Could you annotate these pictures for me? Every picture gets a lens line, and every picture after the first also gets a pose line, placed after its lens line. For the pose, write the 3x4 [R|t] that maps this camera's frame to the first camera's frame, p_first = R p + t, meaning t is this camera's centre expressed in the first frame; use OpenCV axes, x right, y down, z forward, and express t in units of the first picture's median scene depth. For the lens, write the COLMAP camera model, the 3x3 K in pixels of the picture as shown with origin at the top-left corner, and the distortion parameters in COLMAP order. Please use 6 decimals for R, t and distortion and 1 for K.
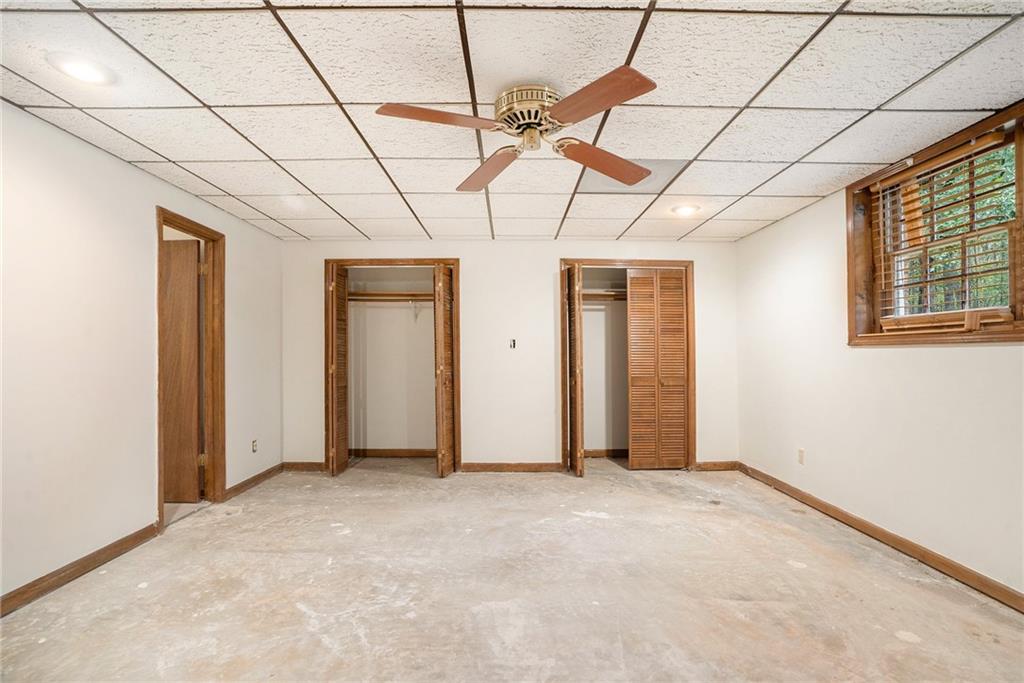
lens RADIAL K [[488.3, 0, 512.1], [0, 488.3, 319.8], [0, 0, 1]] dist [-0.000501, 0.000348]
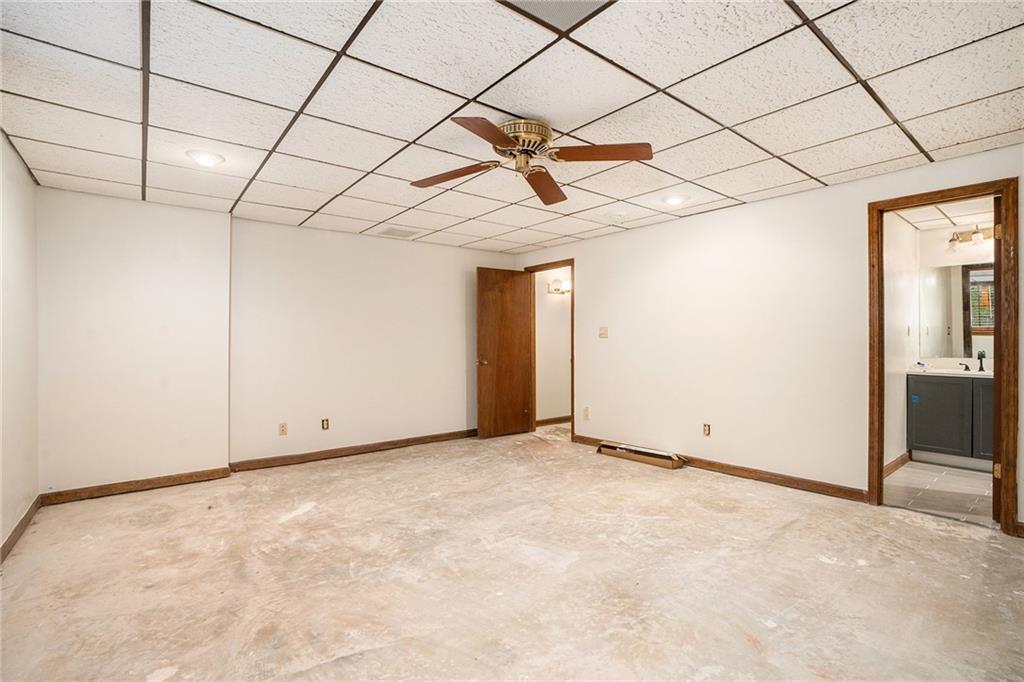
lens RADIAL K [[474.3, 0, 512.0], [0, 474.3, 341.0], [0, 0, 1]] dist [-0.049843, 0.000334]
pose [[-0.790300, -0.007225, -0.612677, 0.629893], [0.039619, 0.997235, -0.062866, 0.123135], [0.611437, -0.073957, -0.787829, 1.553252]]
